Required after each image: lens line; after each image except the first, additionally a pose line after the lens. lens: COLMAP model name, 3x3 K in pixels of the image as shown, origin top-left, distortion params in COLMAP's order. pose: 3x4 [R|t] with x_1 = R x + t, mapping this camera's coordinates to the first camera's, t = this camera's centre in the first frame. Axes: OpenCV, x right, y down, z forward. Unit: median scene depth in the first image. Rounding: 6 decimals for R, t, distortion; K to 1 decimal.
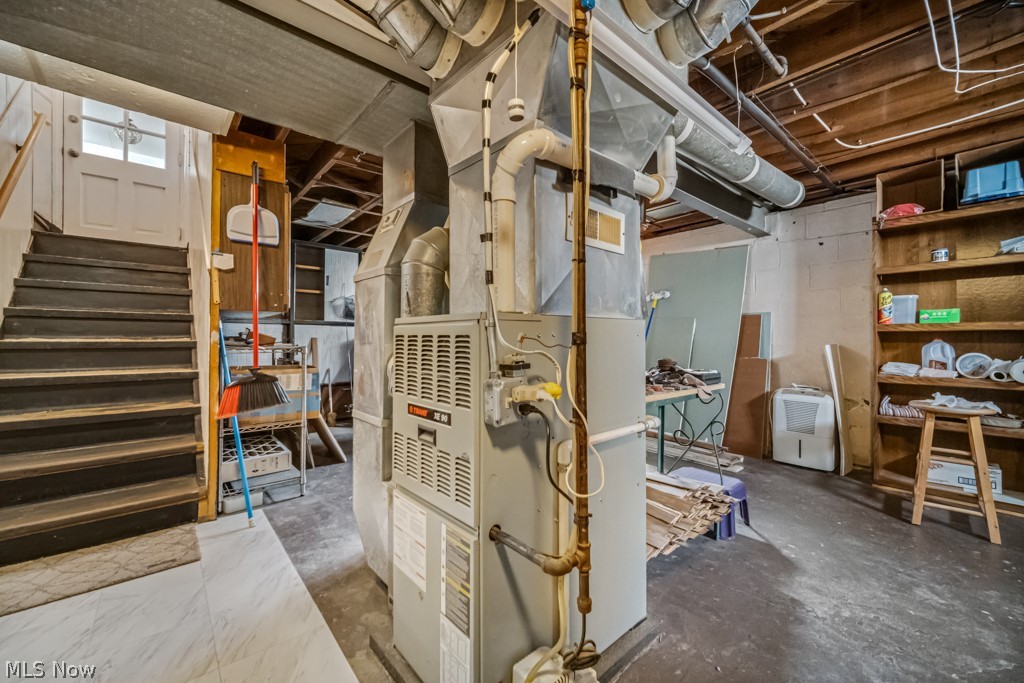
lens RADIAL K [[409.4, 0, 515.3], [0, 409.4, 338.4], [0, 0, 1]] dist [0.016127, 0.000187]
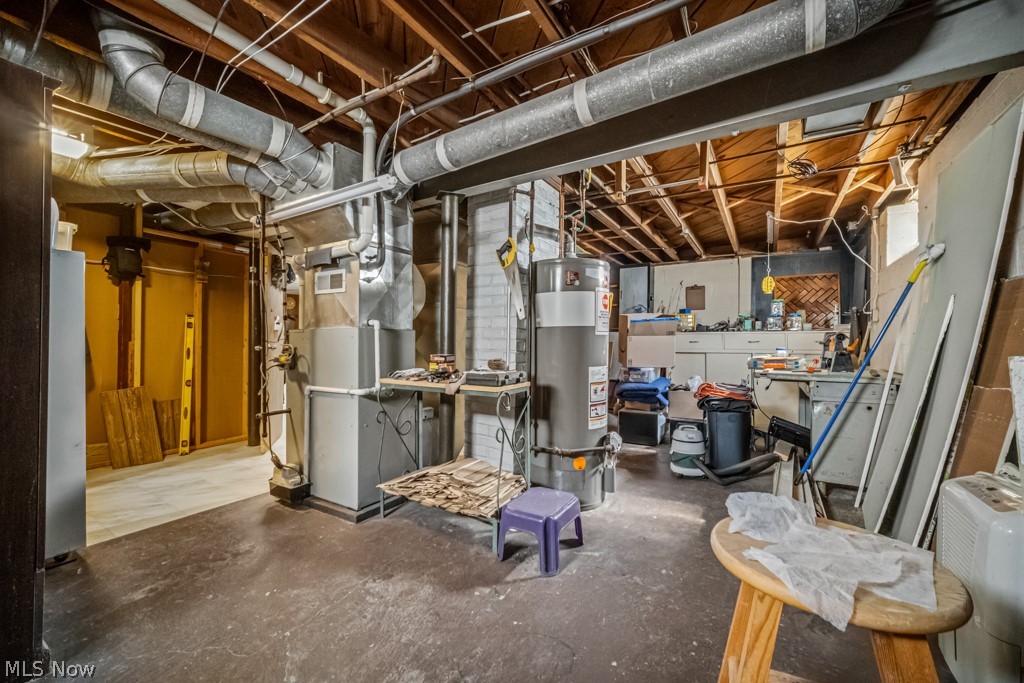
lens RADIAL K [[409.4, 0, 513.5], [0, 409.4, 342.7], [0, 0, 1]] dist [0.016127, 0.000187]
pose [[0.285463, 0.002815, -0.958386, 1.745136], [0.002675, 0.999989, 0.003734, 0.007385], [0.958386, -0.003630, 0.285453, 0.966876]]
